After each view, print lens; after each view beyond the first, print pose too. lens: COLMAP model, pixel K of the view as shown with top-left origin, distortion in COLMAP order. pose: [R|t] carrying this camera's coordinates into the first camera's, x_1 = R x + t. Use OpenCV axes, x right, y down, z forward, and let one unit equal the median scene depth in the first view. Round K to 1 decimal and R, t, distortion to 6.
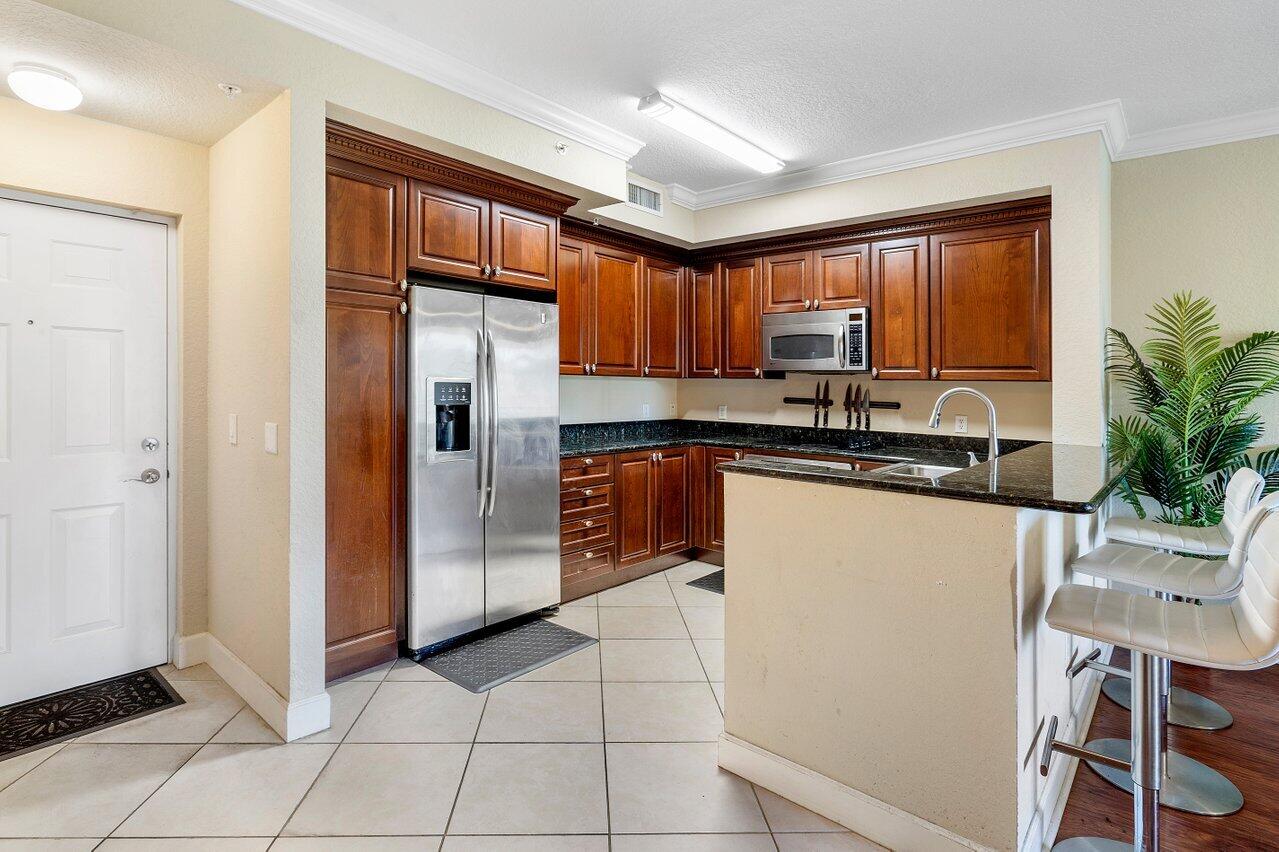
lens RADIAL K [[635.4, 0, 613.6], [0, 635.4, 373.3], [0, 0, 1]] dist [0.003130, -0.001381]
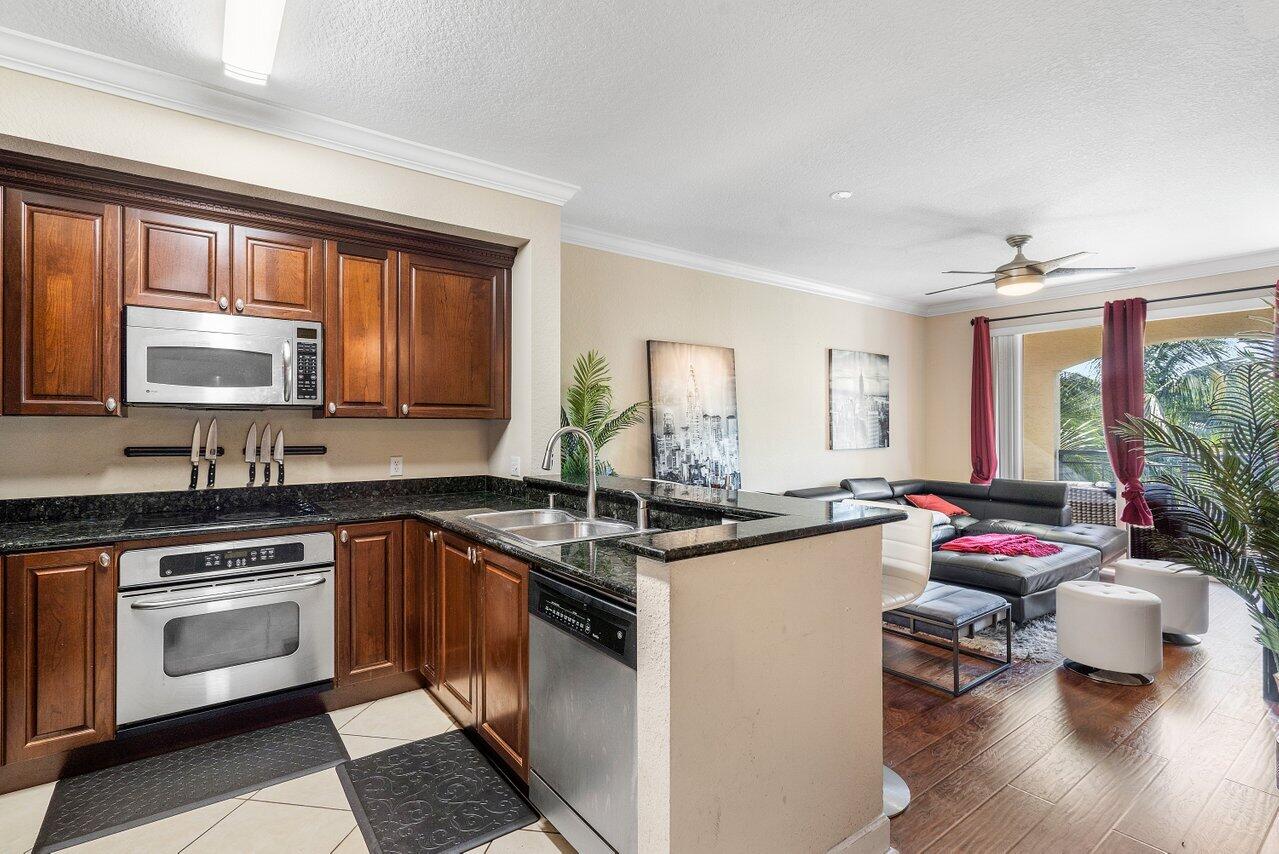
lens RADIAL K [[613.3, 0, 637.7], [0, 613.3, 405.8], [0, 0, 1]] dist [-0.003870, 0.002155]
pose [[0.204059, 0.016010, 0.978828, -0.247869], [-0.010368, 0.999846, -0.014192, 0.002501], [-0.978904, -0.007253, 0.204193, 0.492558]]
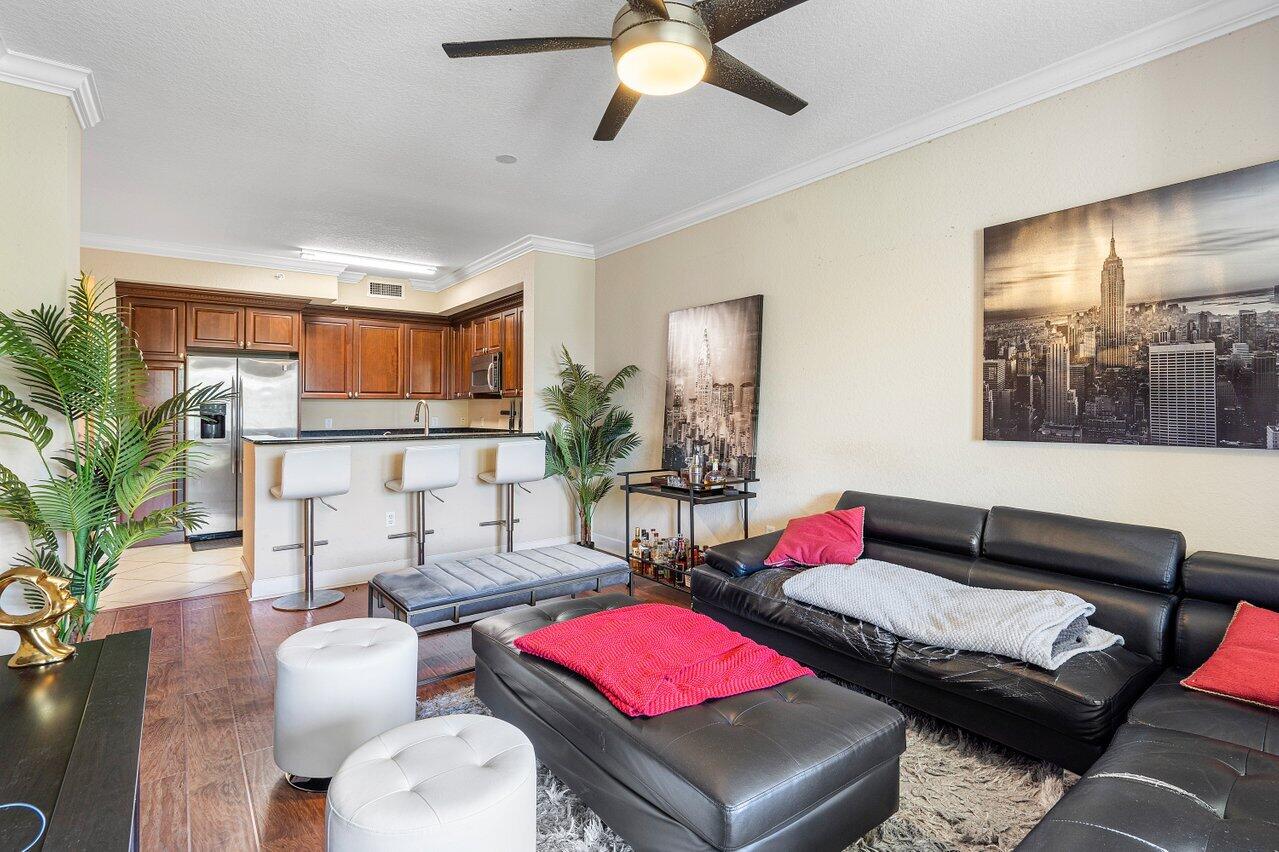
lens RADIAL K [[613.3, 0, 643.9], [0, 613.3, 425.3], [0, 0, 1]] dist [-0.003870, 0.002155]
pose [[0.981009, -0.015406, -0.193347, 1.093944], [0.023137, 0.999018, 0.037792, 0.030768], [0.192575, -0.041548, 0.980402, -0.464850]]
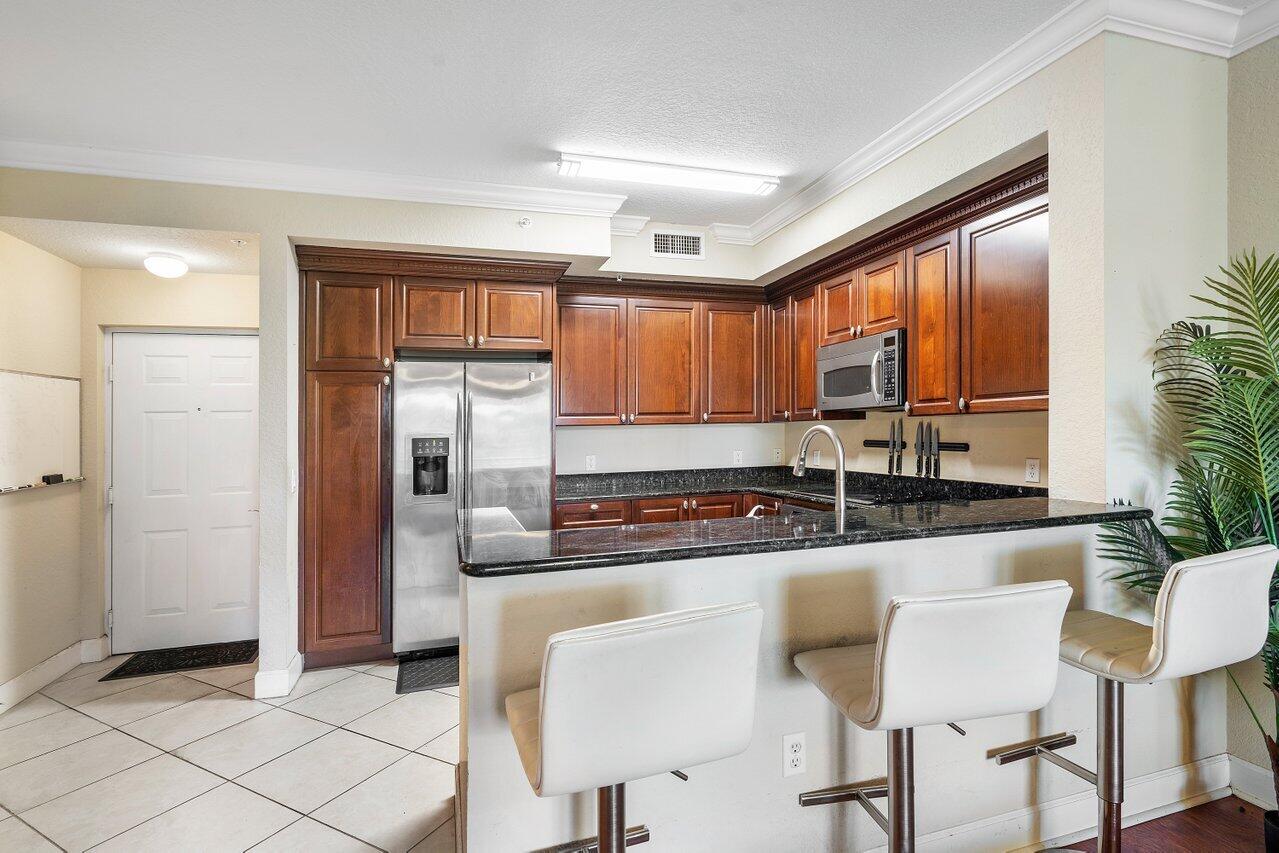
lens RADIAL K [[613.3, 0, 643.7], [0, 613.3, 421.0], [0, 0, 1]] dist [-0.003870, 0.002155]
pose [[0.861628, -0.044843, -0.505555, 0.530049], [0.043810, 0.998943, -0.013941, 0.012618], [0.505645, -0.010136, 0.862682, 0.154082]]
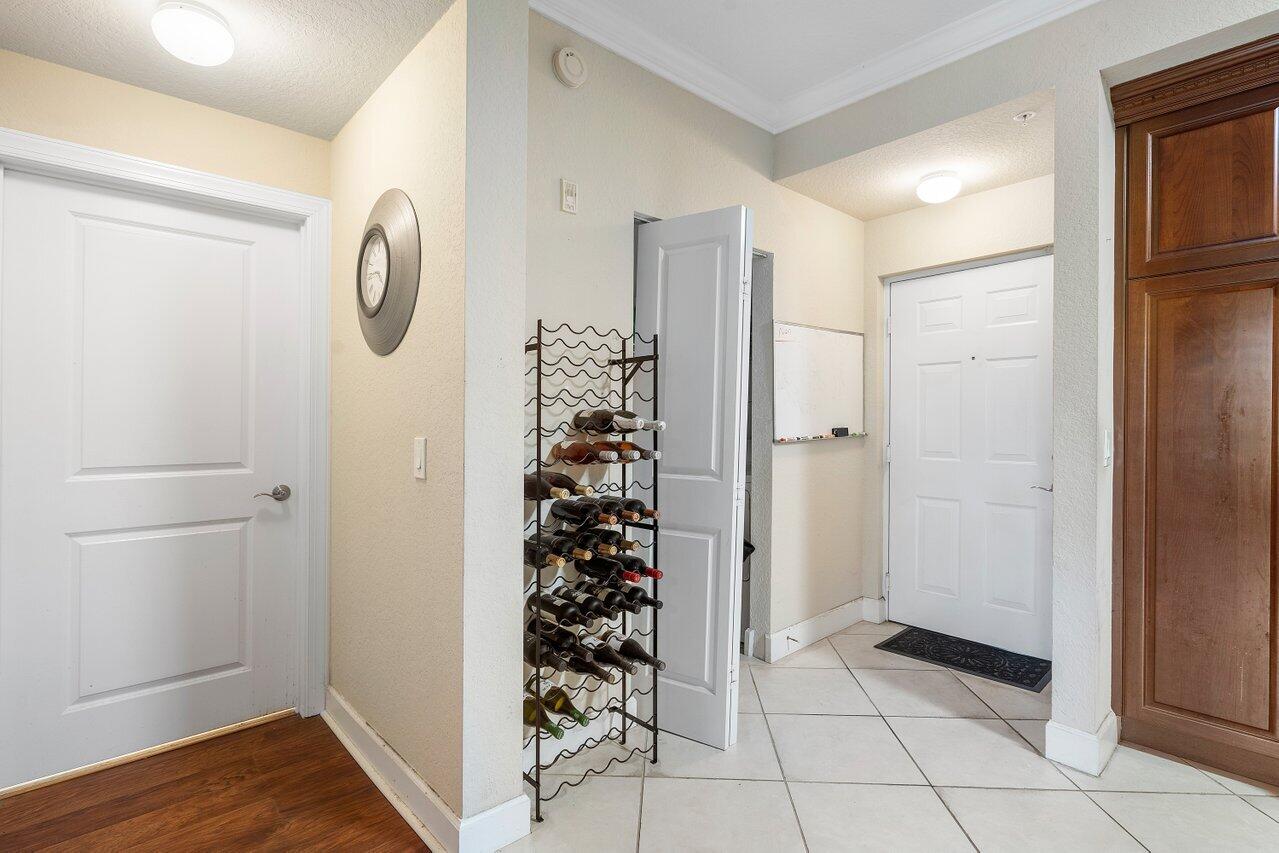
lens RADIAL K [[613.3, 0, 628.2], [0, 613.3, 415.5], [0, 0, 1]] dist [-0.003870, 0.002155]
pose [[-0.107788, -0.026946, -0.993809, 0.283679], [0.011314, 0.999535, -0.028329, 0.042809], [0.994110, -0.014298, -0.107433, 0.266813]]
